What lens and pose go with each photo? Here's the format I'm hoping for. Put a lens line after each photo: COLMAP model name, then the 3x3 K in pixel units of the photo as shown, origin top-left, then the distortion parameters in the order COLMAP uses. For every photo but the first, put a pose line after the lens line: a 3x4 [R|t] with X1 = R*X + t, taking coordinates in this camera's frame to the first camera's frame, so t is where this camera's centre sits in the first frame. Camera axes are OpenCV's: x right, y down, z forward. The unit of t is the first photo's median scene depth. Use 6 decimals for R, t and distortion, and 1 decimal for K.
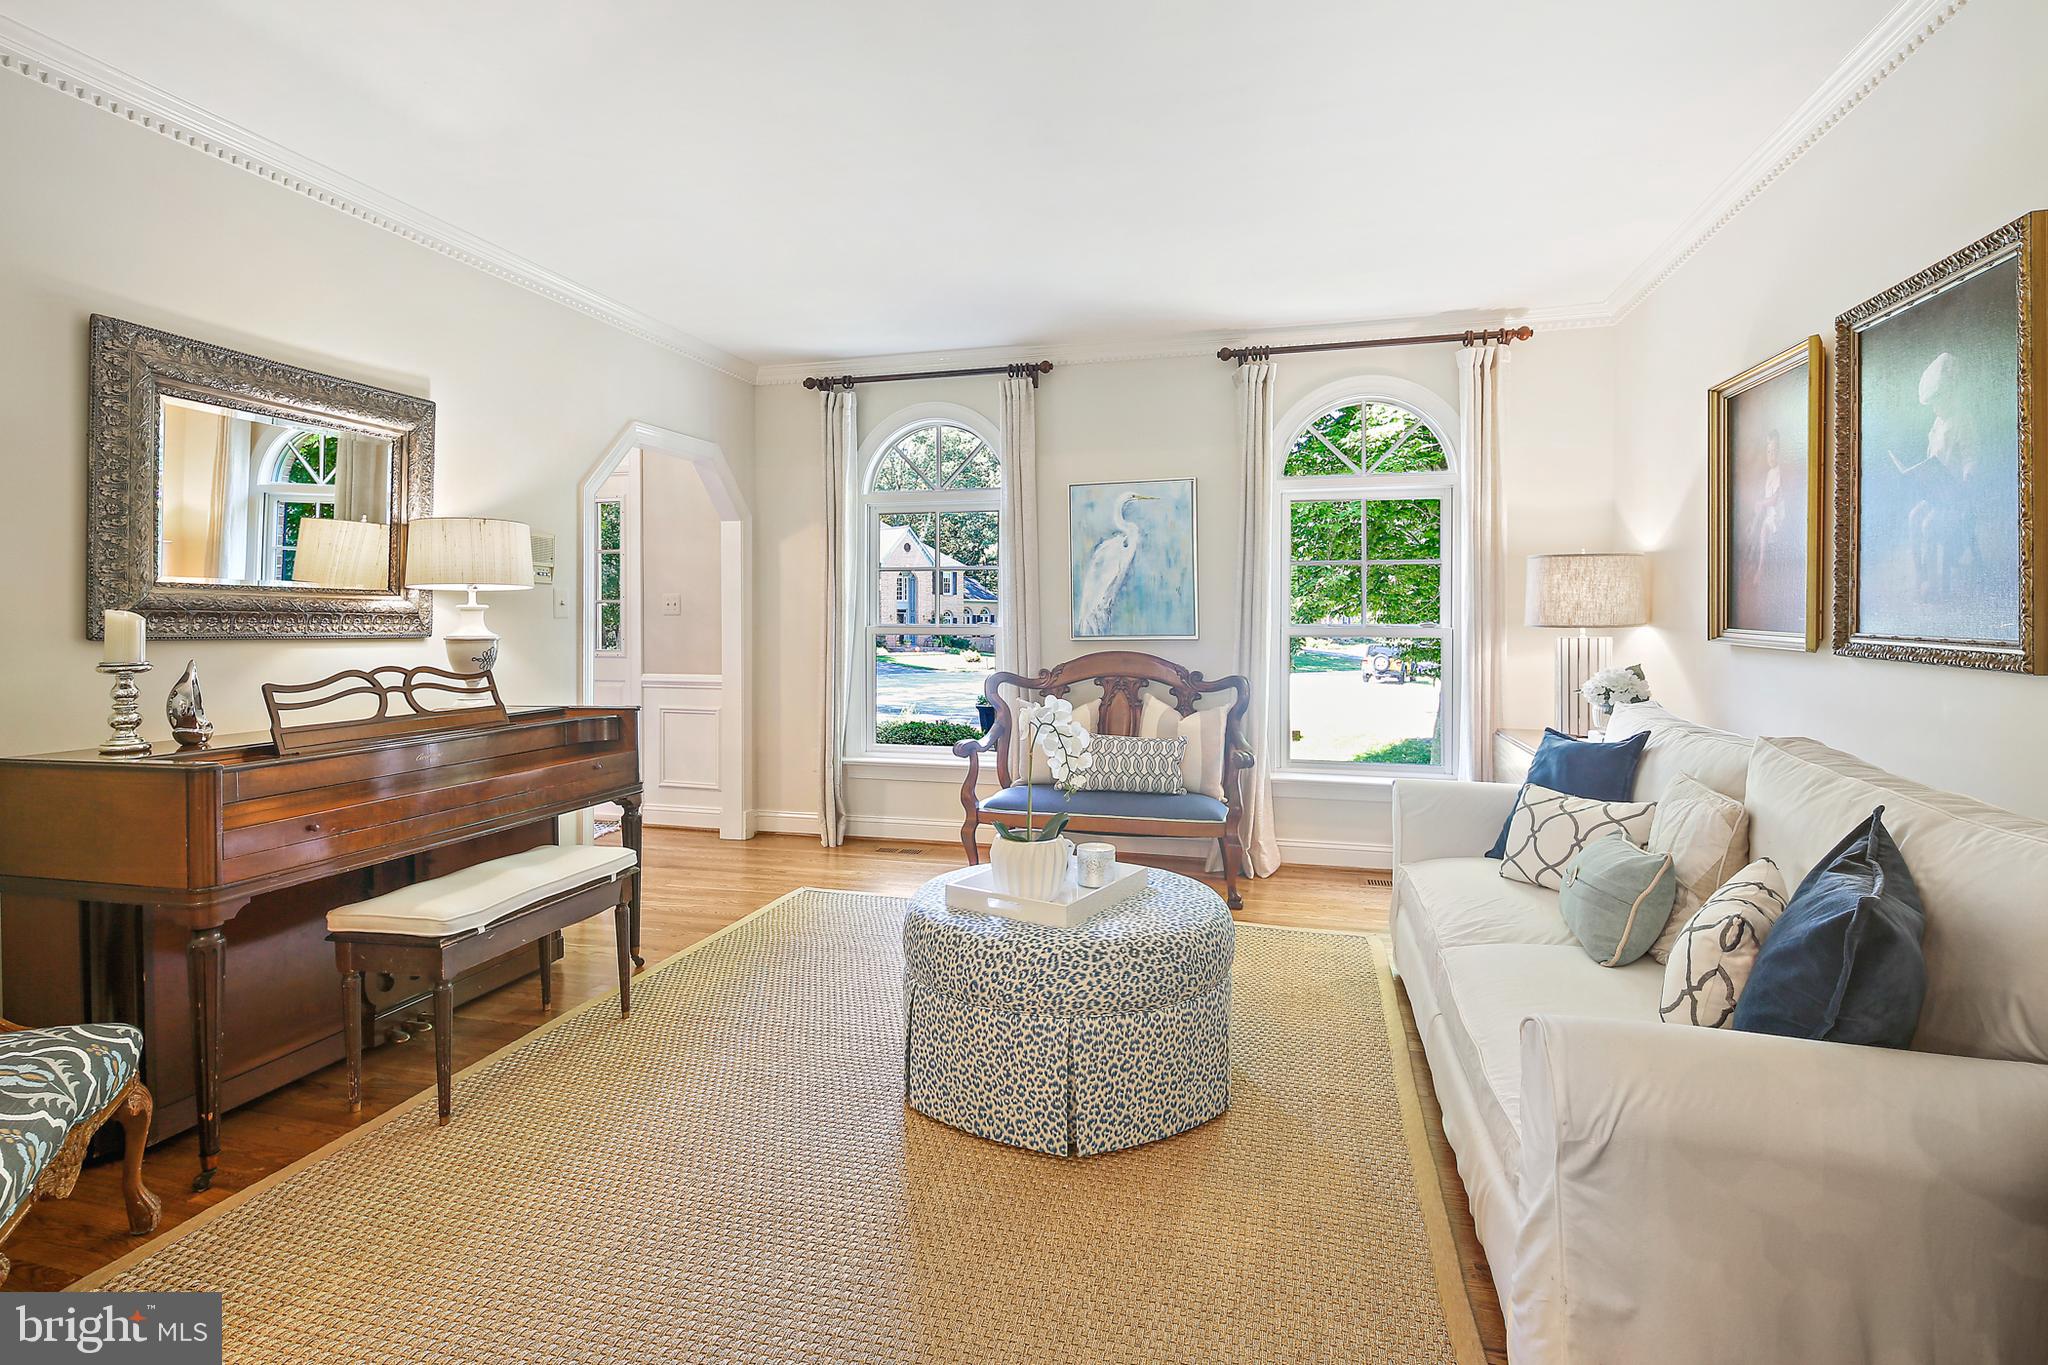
lens RADIAL K [[1027.8, 0, 1010.8], [0, 1027.8, 589.7], [0, 0, 1]] dist [-0.002854, -0.001897]
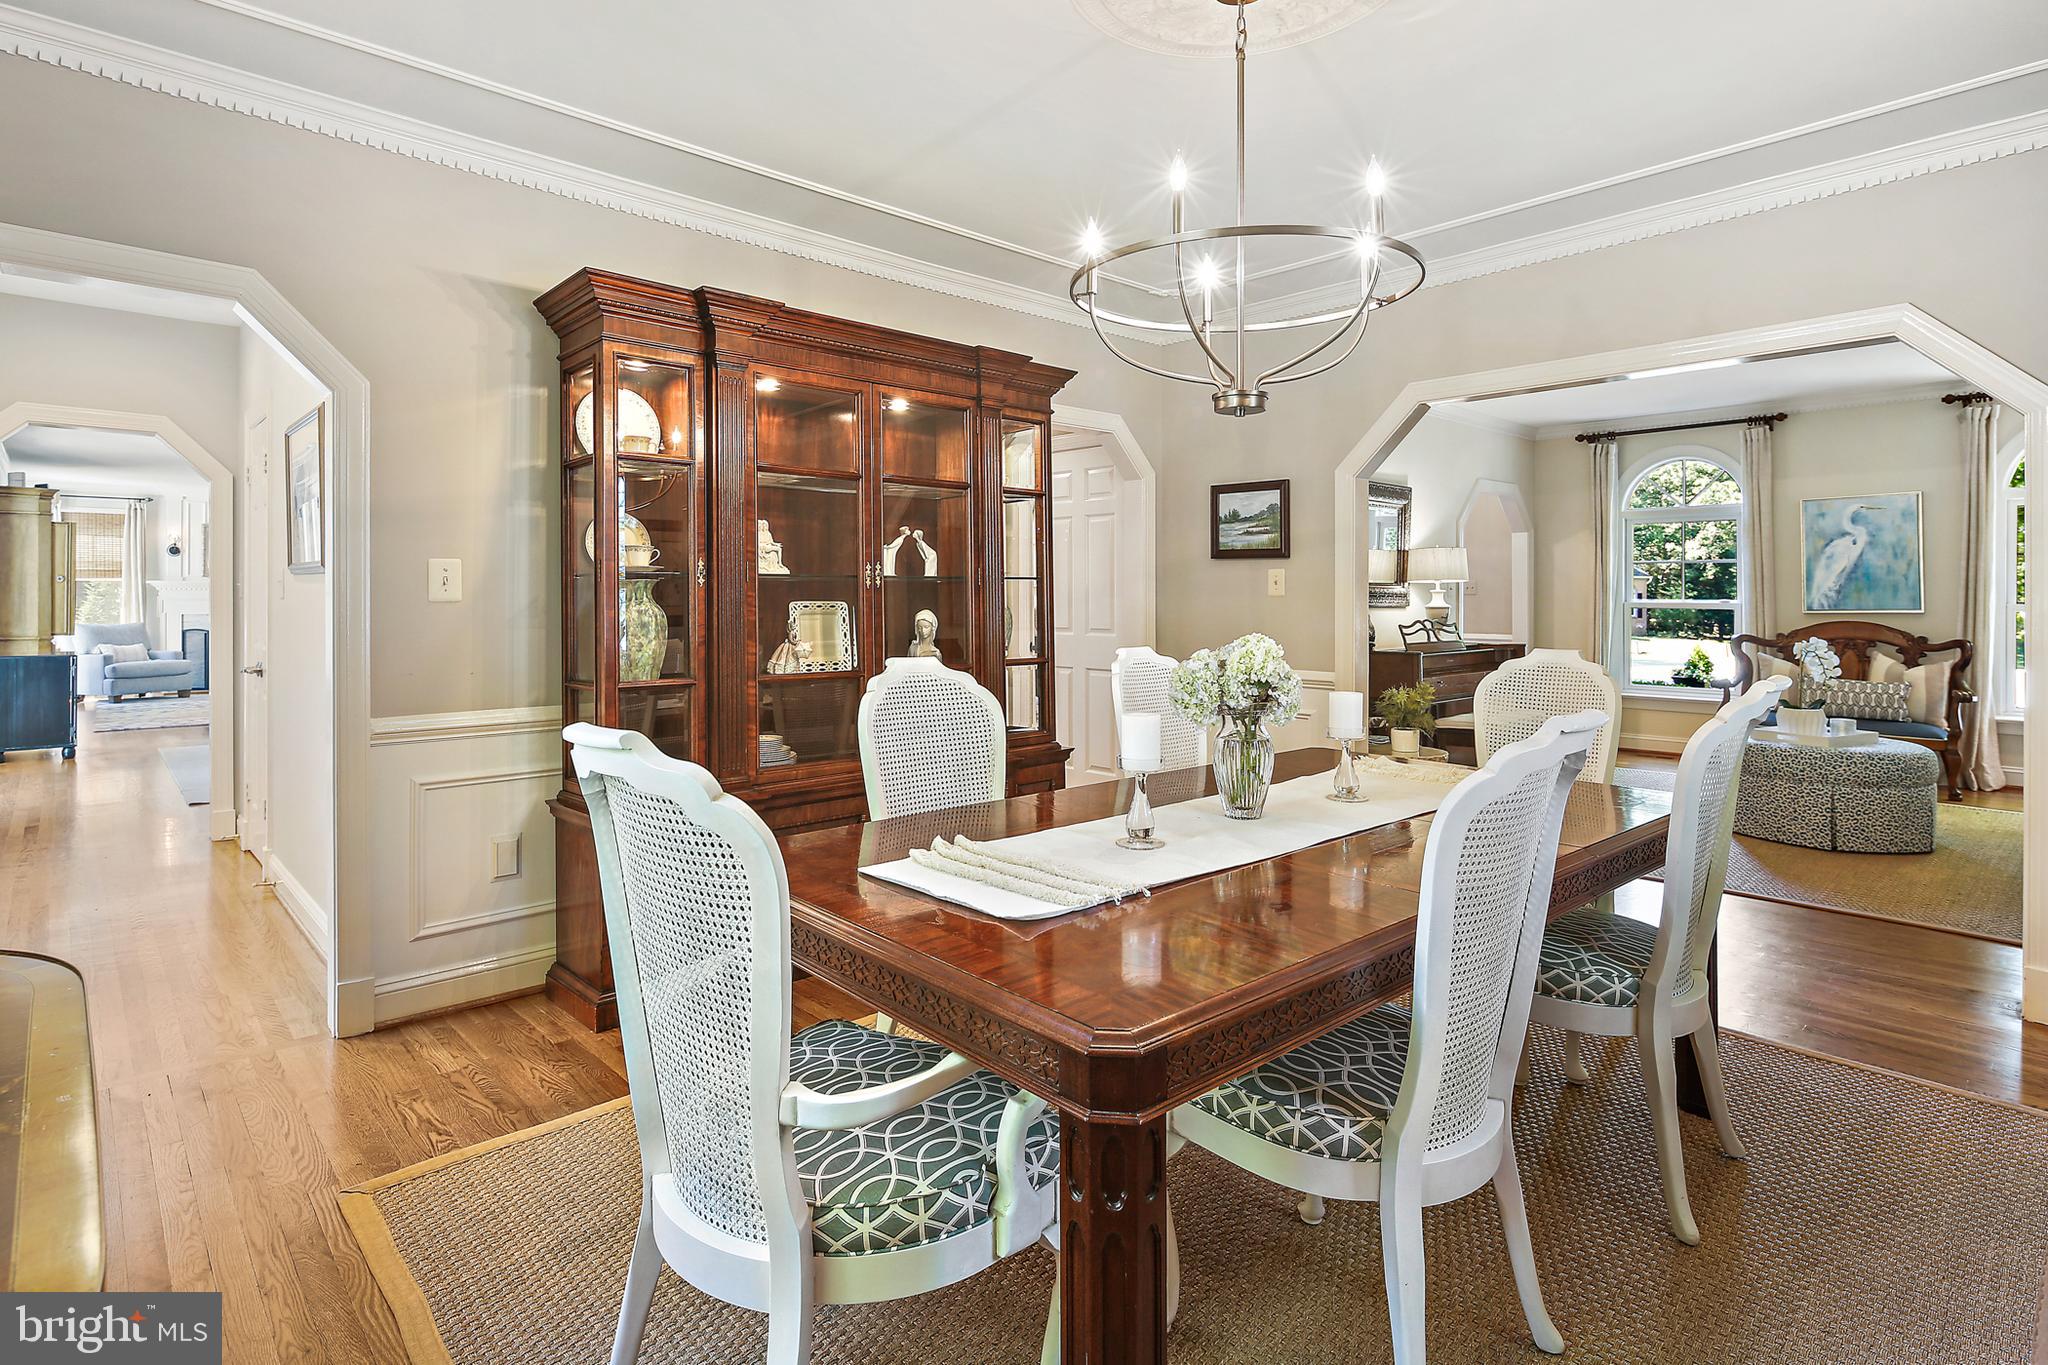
lens RADIAL K [[1027.8, 0, 1010.8], [0, 1027.8, 589.7], [0, 0, 1]] dist [-0.002854, -0.001897]
pose [[0.845795, -0.004367, -0.533490, -0.113522], [0.015194, 0.999758, 0.015904, -0.021058], [0.533292, -0.021557, 0.845657, -0.773016]]
